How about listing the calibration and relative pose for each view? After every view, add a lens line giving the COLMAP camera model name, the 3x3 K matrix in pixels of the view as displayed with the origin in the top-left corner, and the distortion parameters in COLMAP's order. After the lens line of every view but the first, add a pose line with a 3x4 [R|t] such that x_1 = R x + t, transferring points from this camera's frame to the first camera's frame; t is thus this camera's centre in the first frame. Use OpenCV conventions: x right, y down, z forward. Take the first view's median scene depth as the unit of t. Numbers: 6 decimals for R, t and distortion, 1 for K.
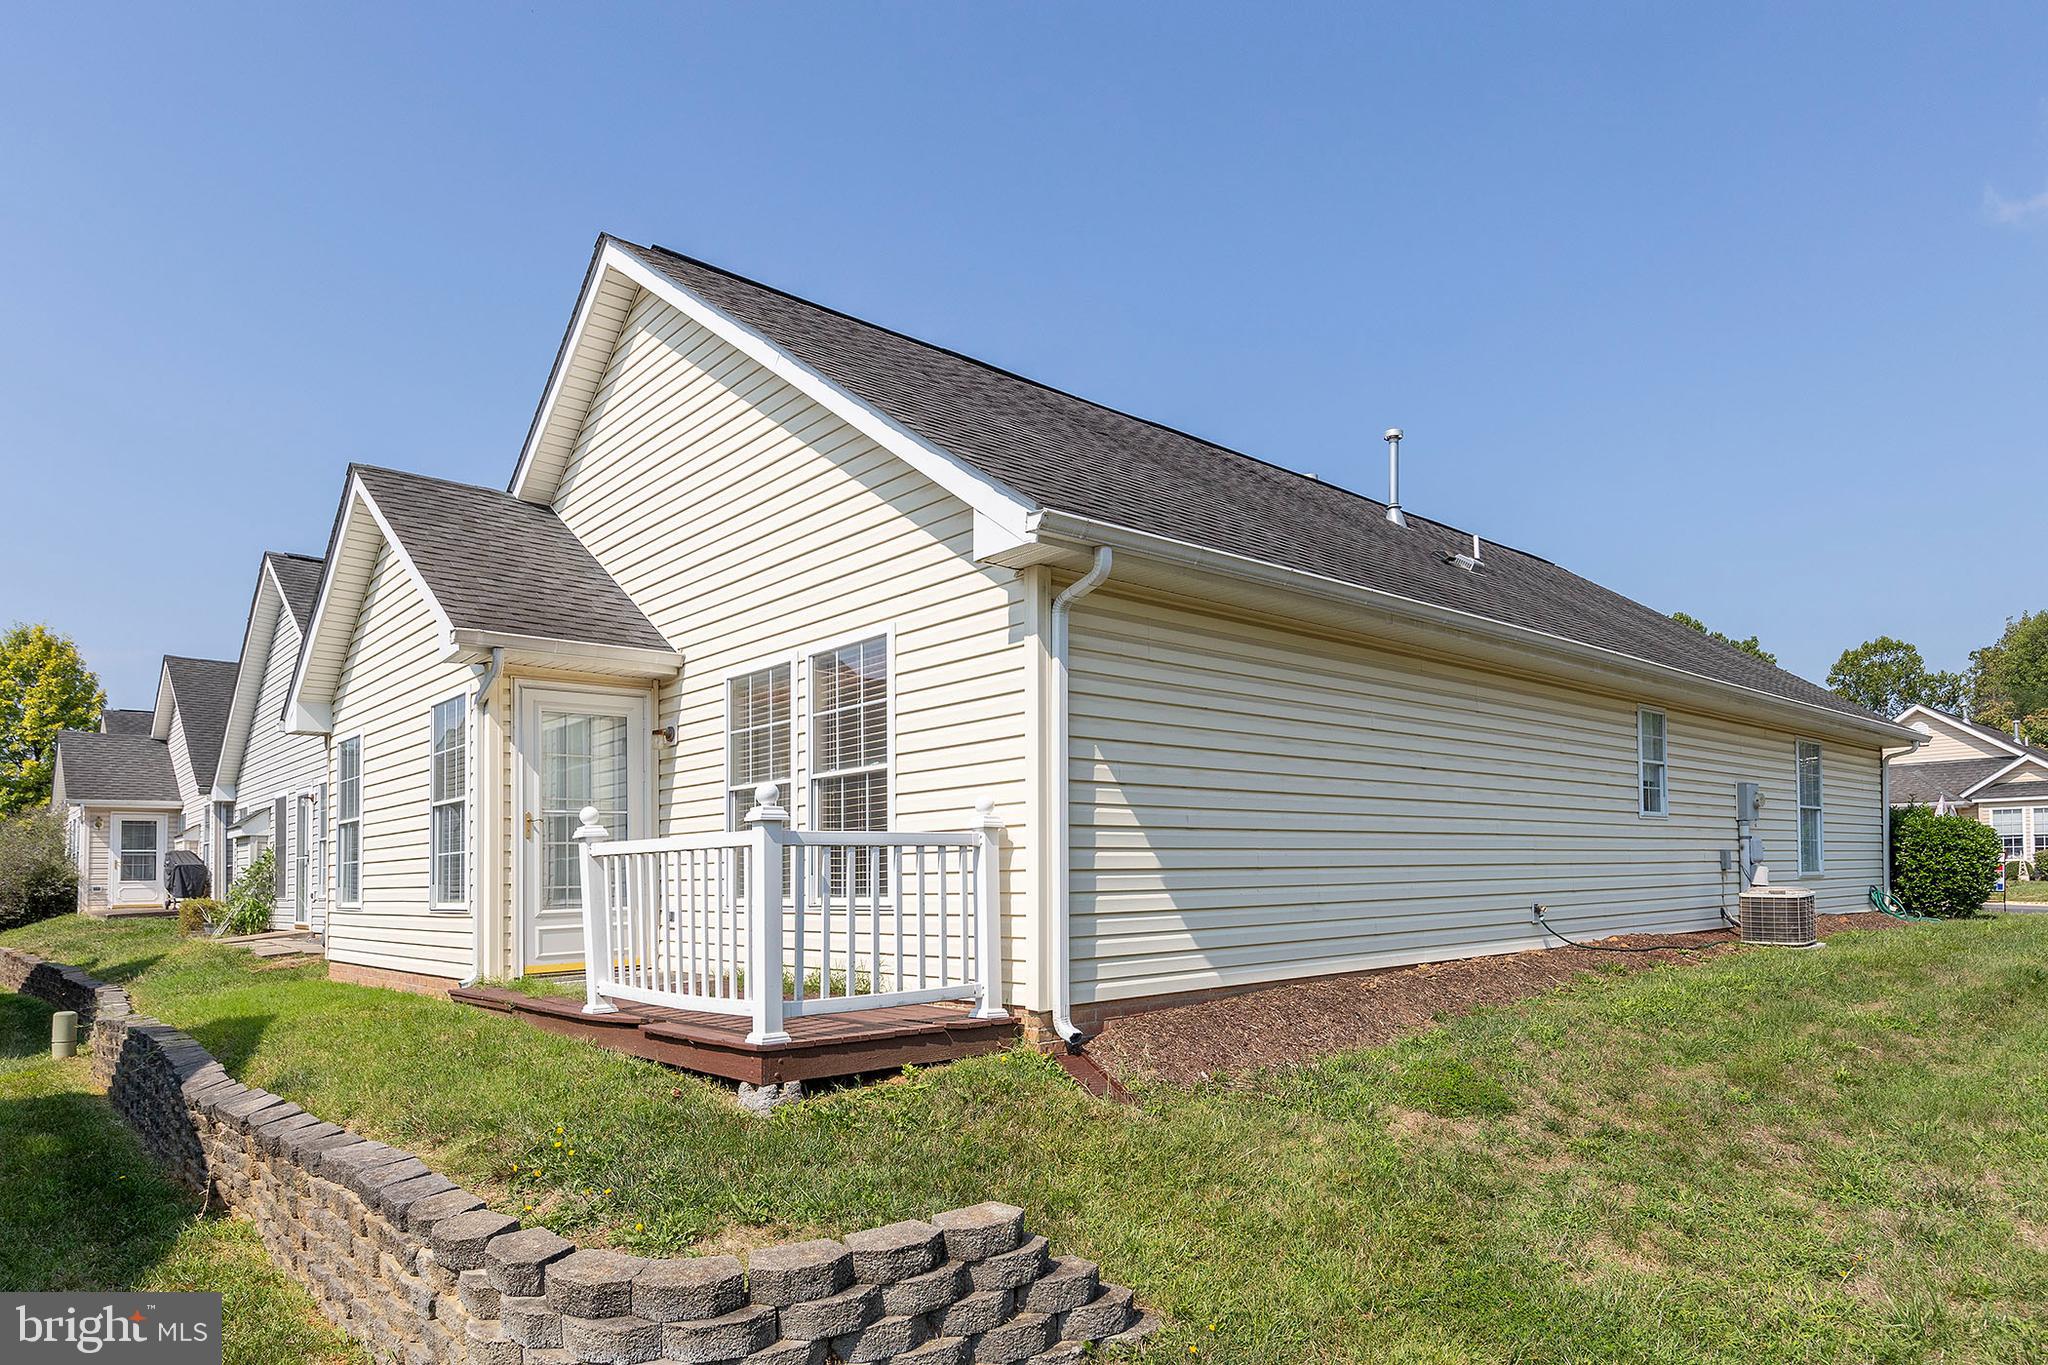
lens RADIAL K [[1207.6, 0, 1024.0], [0, 1207.6, 682.5], [0, 0, 1]] dist [0.000615, 0.000090]
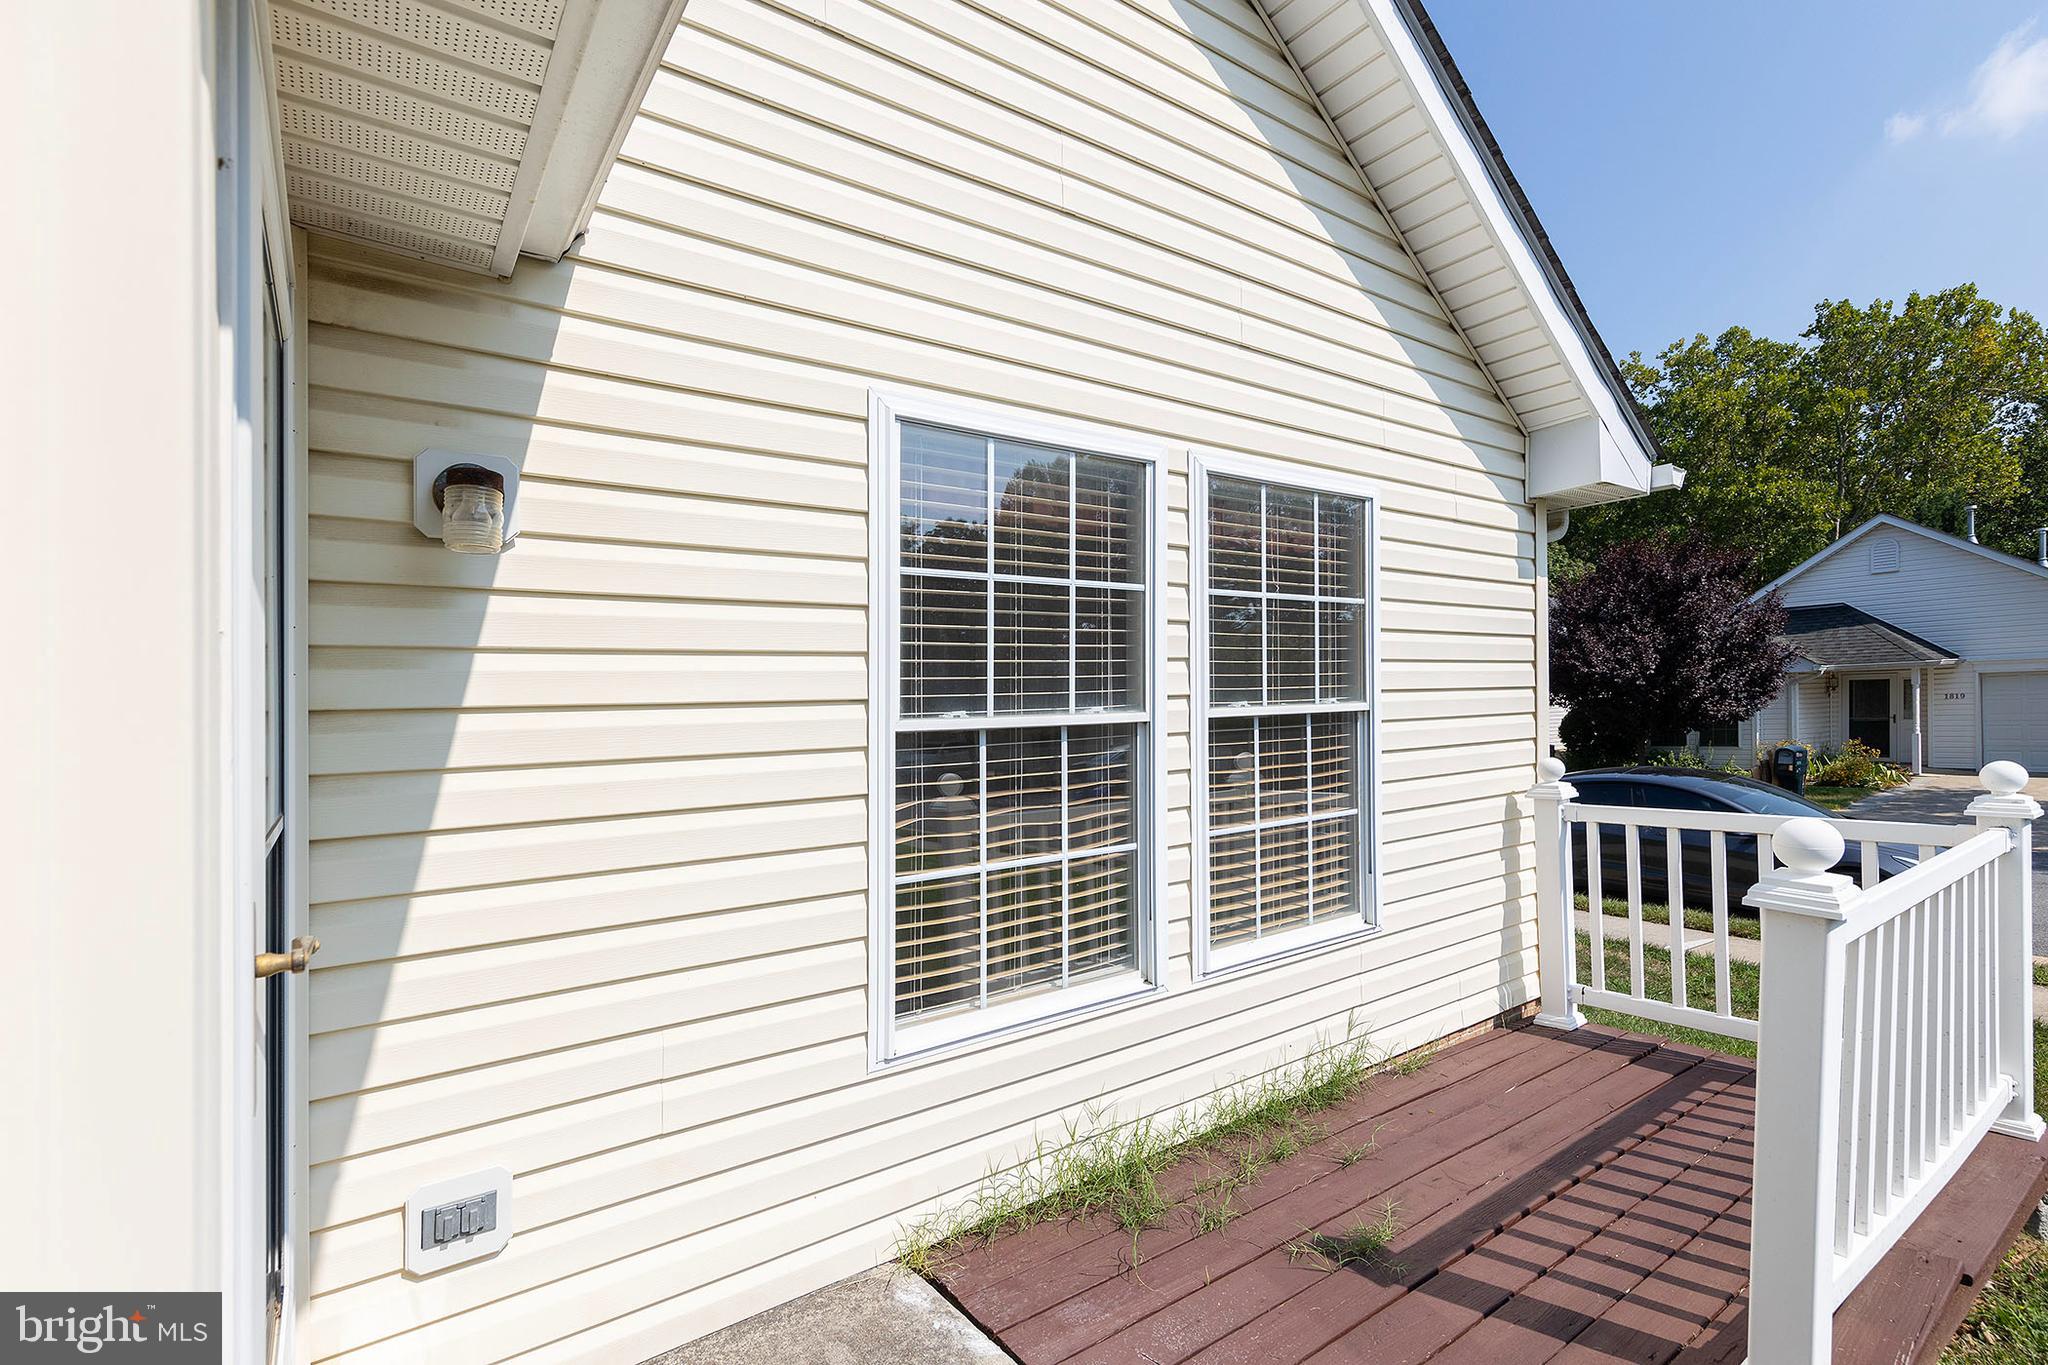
lens RADIAL K [[930.2, 0, 1024.0], [0, 930.2, 682.5], [0, 0, 1]] dist [0.000196, 0.000009]
pose [[0.092125, 0.047758, 0.994601, -0.578059], [-0.125151, 0.991484, -0.036016, 0.091037], [-0.987851, -0.121157, 0.097318, 1.046476]]
